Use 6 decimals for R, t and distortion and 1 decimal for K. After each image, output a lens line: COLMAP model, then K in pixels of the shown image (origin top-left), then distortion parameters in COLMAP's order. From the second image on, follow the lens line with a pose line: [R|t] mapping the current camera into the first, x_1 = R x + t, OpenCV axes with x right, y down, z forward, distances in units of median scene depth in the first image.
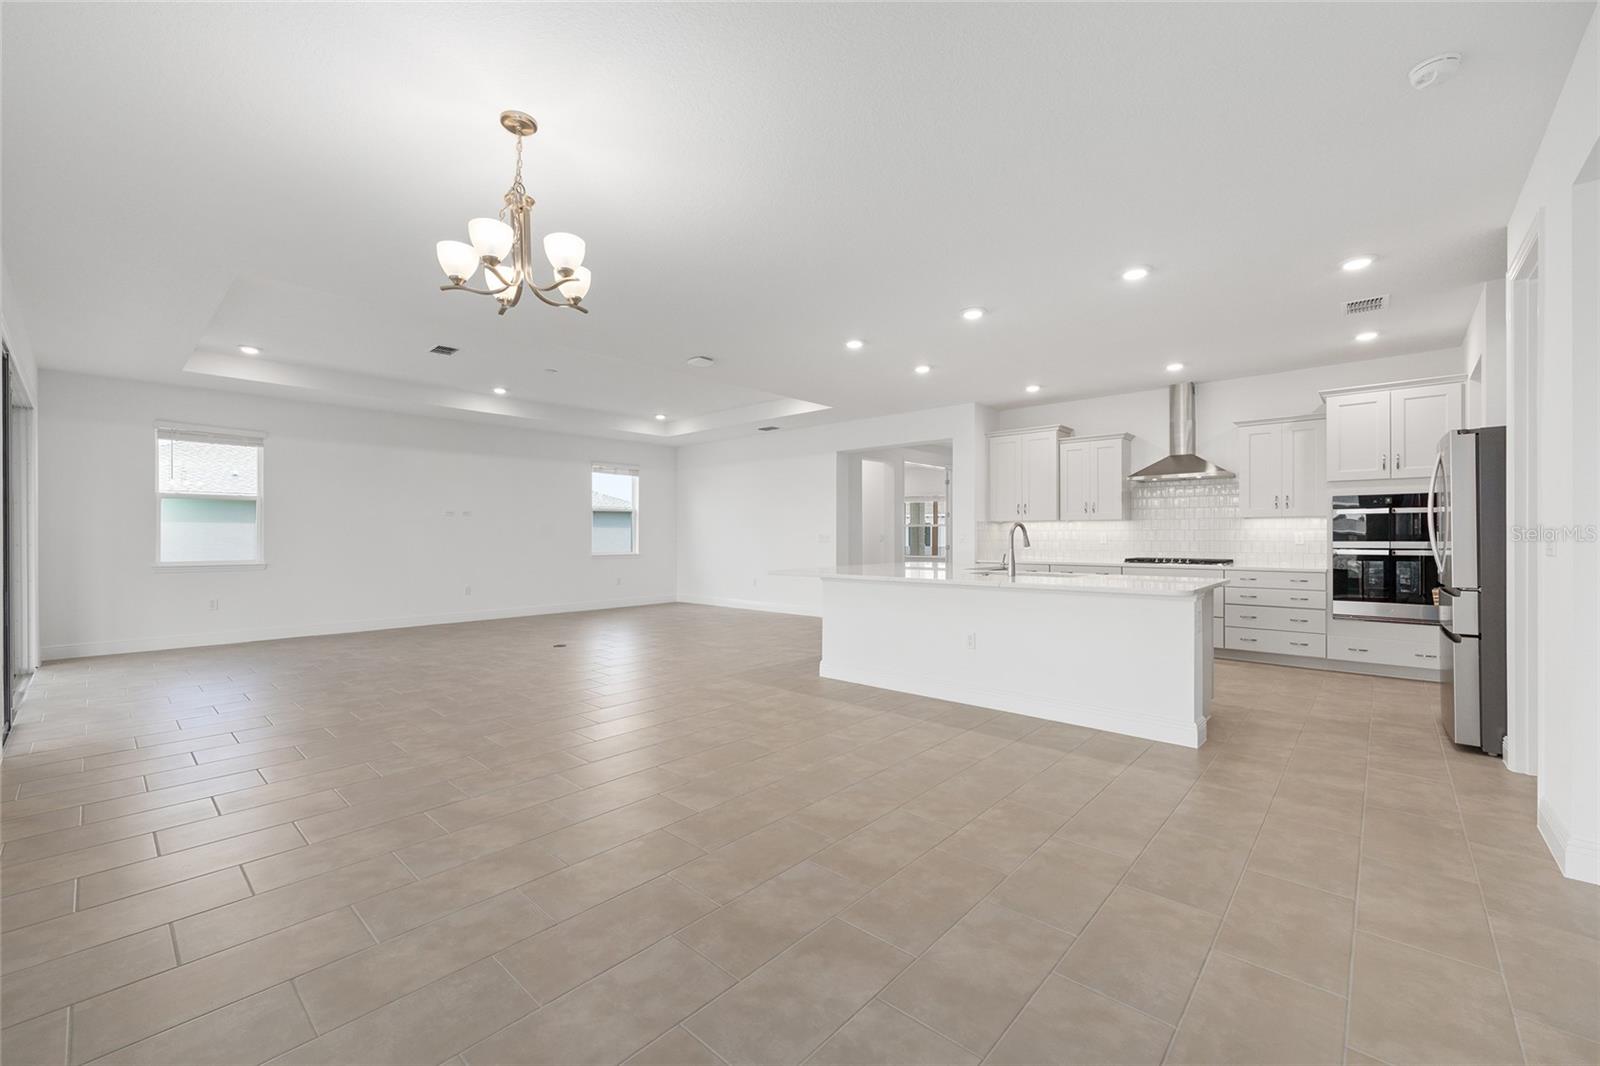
lens RADIAL K [[642.9, 0, 800.0], [0, 642.9, 533.0], [0, 0, 1]] dist [-0.000569, 0.000005]
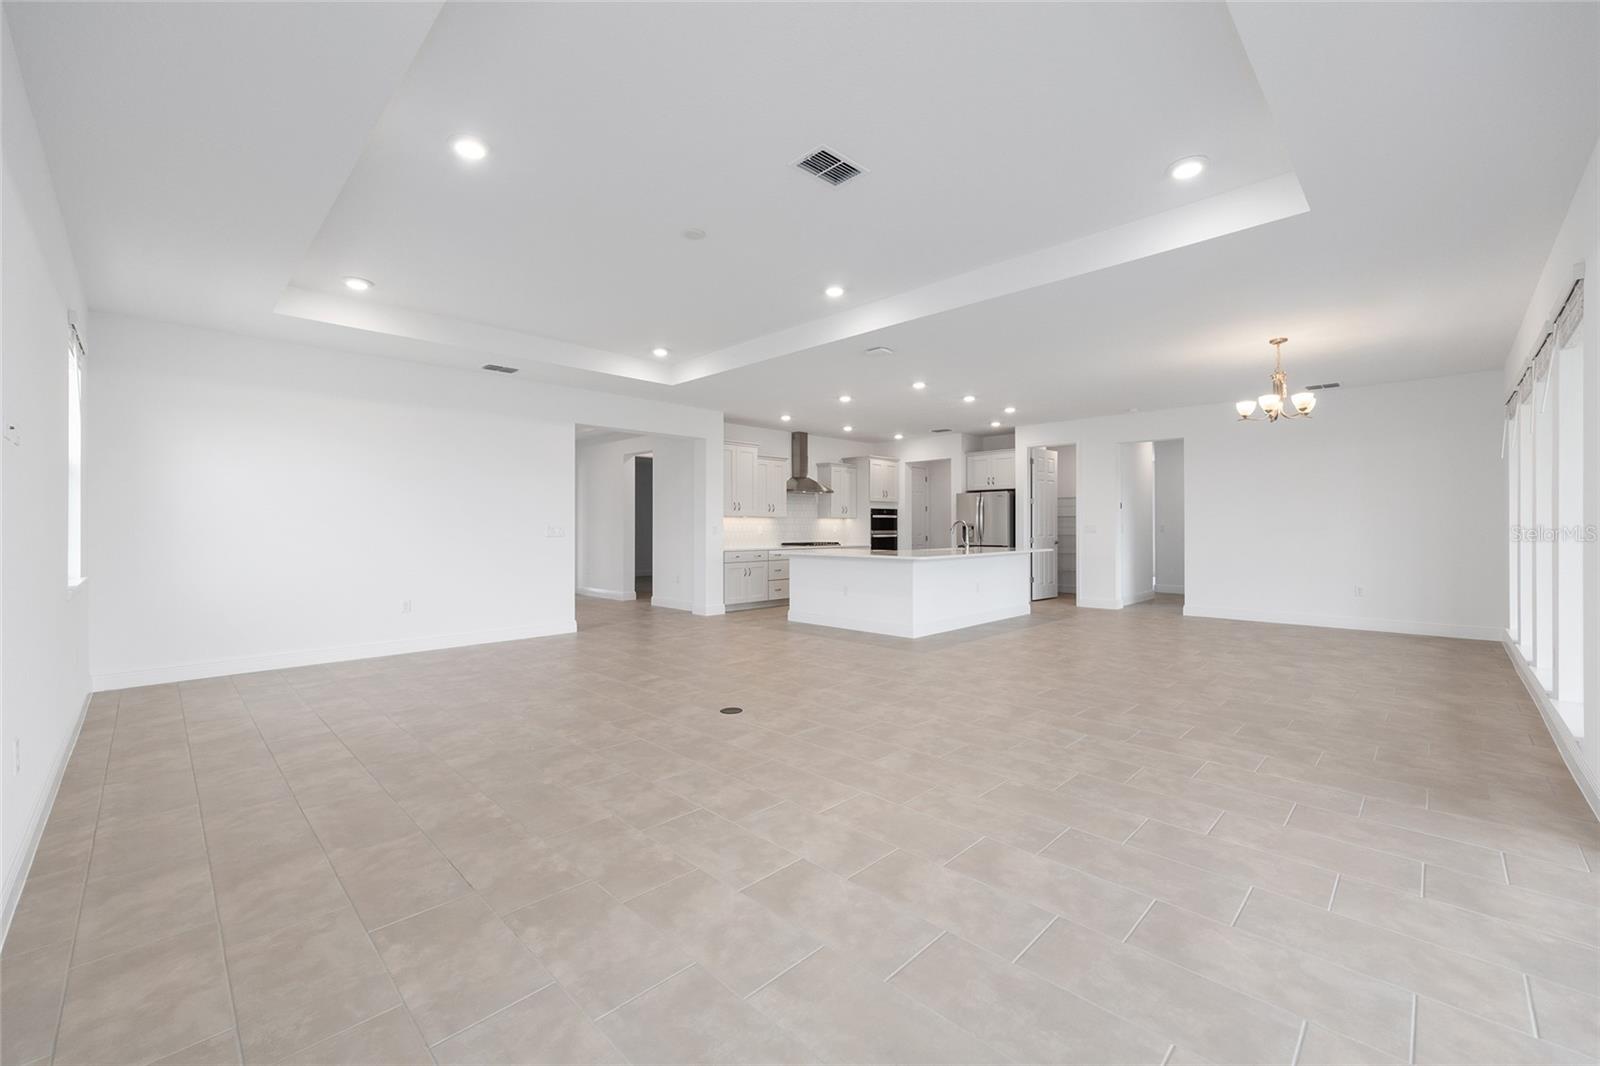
lens RADIAL K [[642.9, 0, 800.0], [0, 642.9, 533.0], [0, 0, 1]] dist [-0.000569, 0.000005]
pose [[0.047854, -0.005279, 0.998840, -1.114355], [0.002411, 0.999984, 0.005170, 0.008643], [-0.998851, 0.002161, 0.047866, 1.039112]]
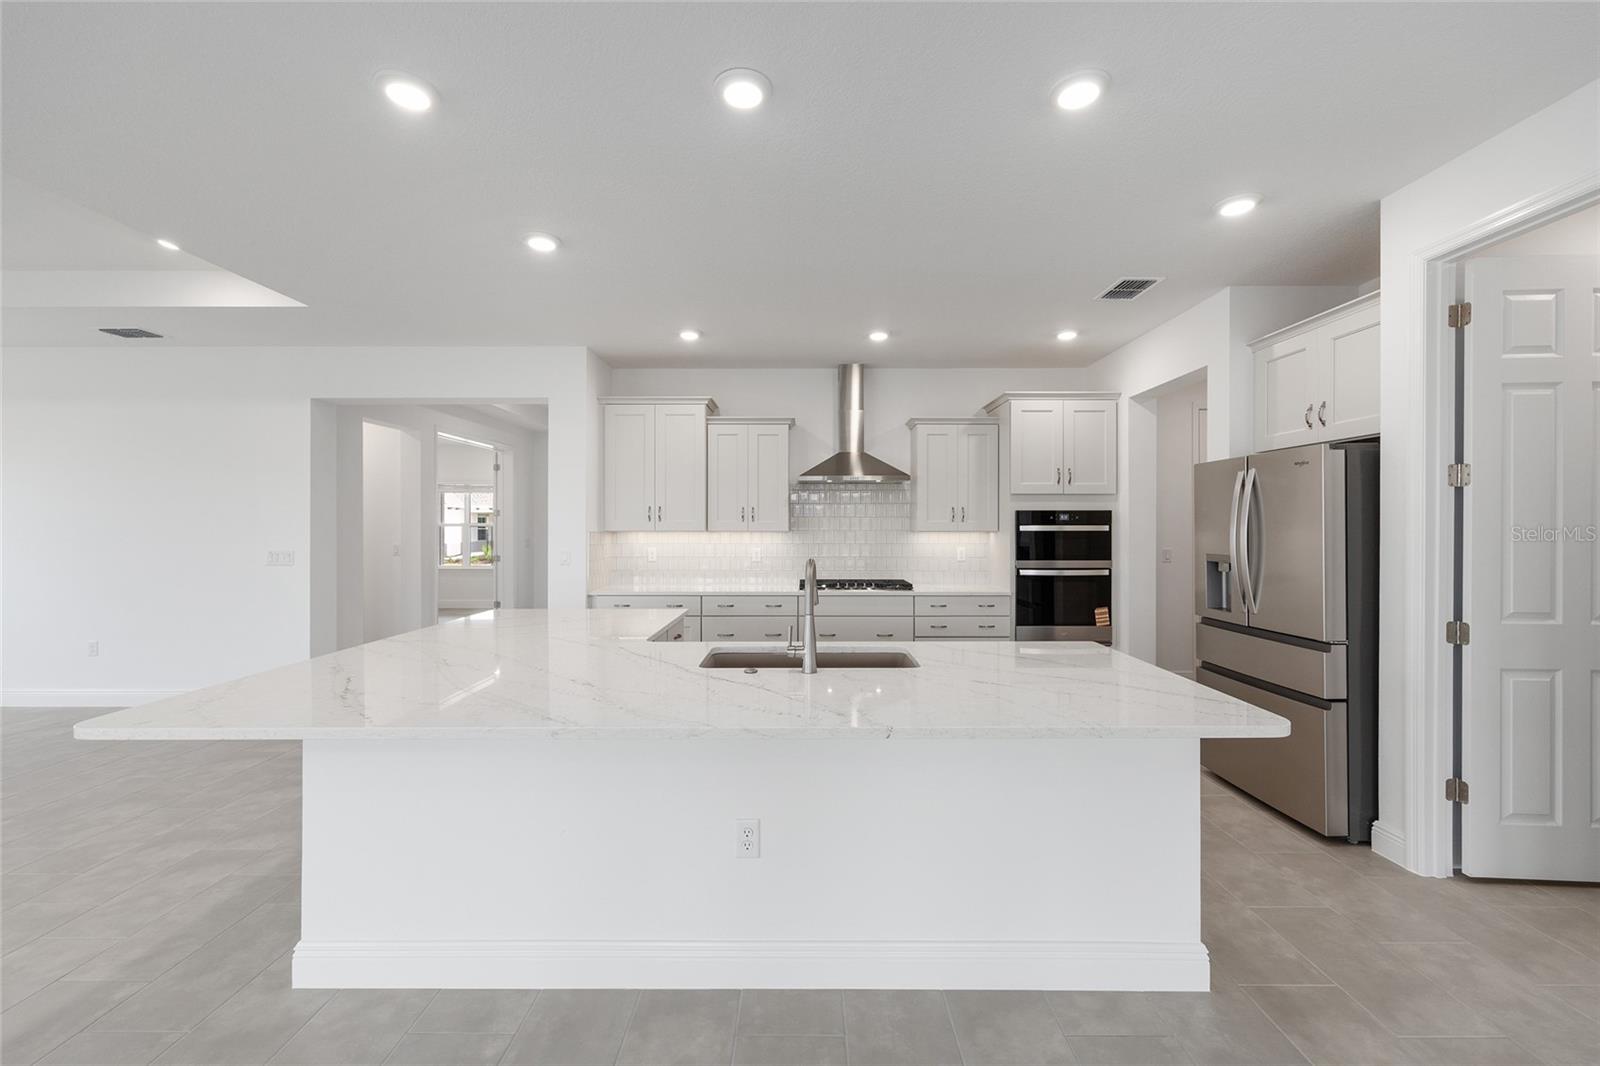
lens RADIAL K [[642.9, 0, 800.0], [0, 642.9, 533.0], [0, 0, 1]] dist [-0.000569, 0.000005]
pose [[0.744101, -0.005499, 0.668045, 0.001954], [-0.003182, 0.999926, 0.011776, -0.032663], [-0.668060, -0.010888, 0.744028, 0.490683]]
